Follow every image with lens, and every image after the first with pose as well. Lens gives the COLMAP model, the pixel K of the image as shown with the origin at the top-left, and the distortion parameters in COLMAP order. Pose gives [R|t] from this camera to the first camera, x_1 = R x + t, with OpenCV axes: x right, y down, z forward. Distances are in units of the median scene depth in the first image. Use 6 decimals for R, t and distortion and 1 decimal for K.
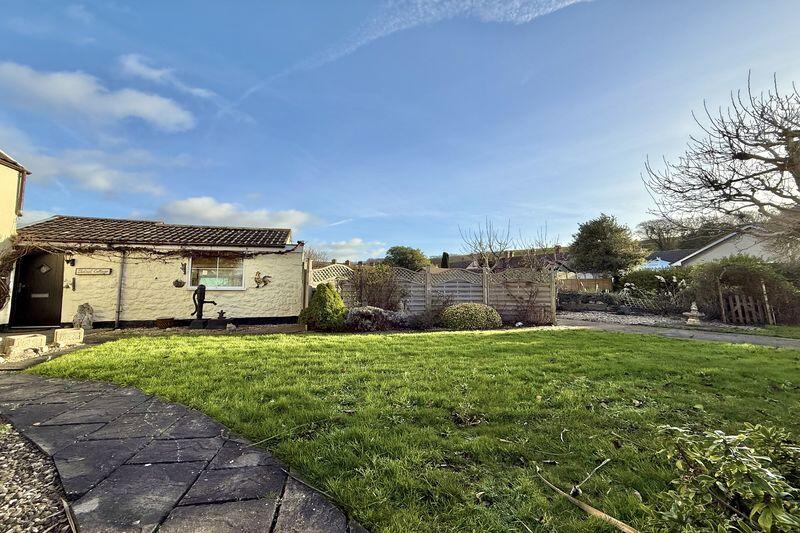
lens RADIAL K [[311.1, 0, 399.2], [0, 311.1, 259.6], [0, 0, 1]] dist [0.001455, 0.000034]
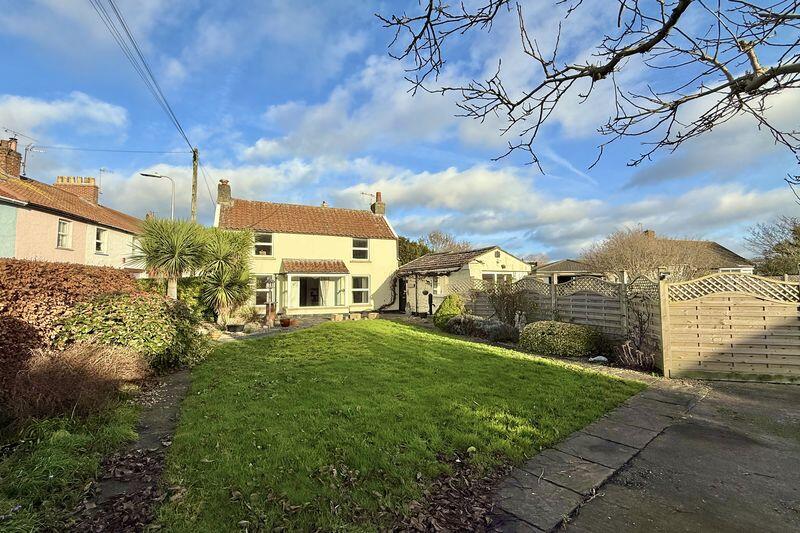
lens RADIAL K [[384.0, 0, 401.8], [0, 384.0, 254.8], [0, 0, 1]] dist [0.002592, -0.000189]
pose [[0.180810, -0.077818, -0.980435, 1.335219], [0.096521, 0.993457, -0.061052, -0.012976], [0.978770, -0.083594, 0.187138, 0.498990]]
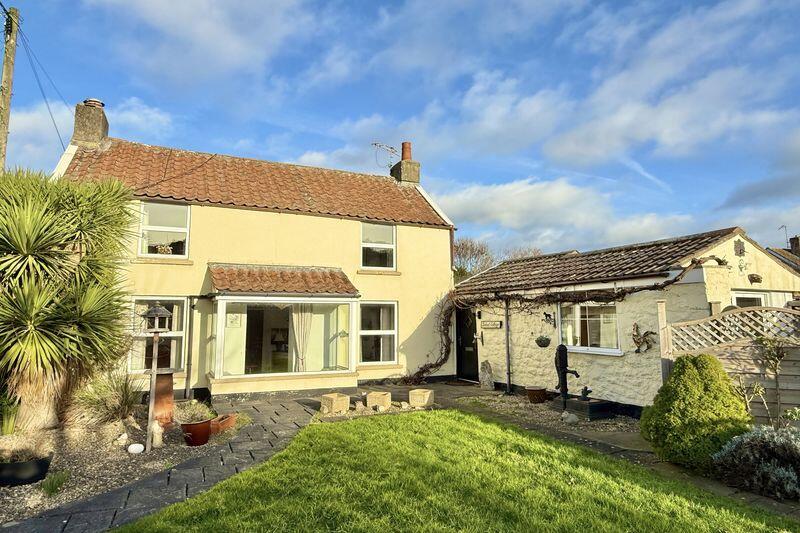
lens RADIAL K [[505.5, 0, 408.4], [0, 505.5, 249.5], [0, 0, 1]] dist [-0.006574, -0.001314]
pose [[0.212859, -0.134516, -0.967779, 0.388067], [0.093364, 0.988746, -0.116895, -0.026795], [0.972612, -0.065473, 0.223023, 0.448367]]
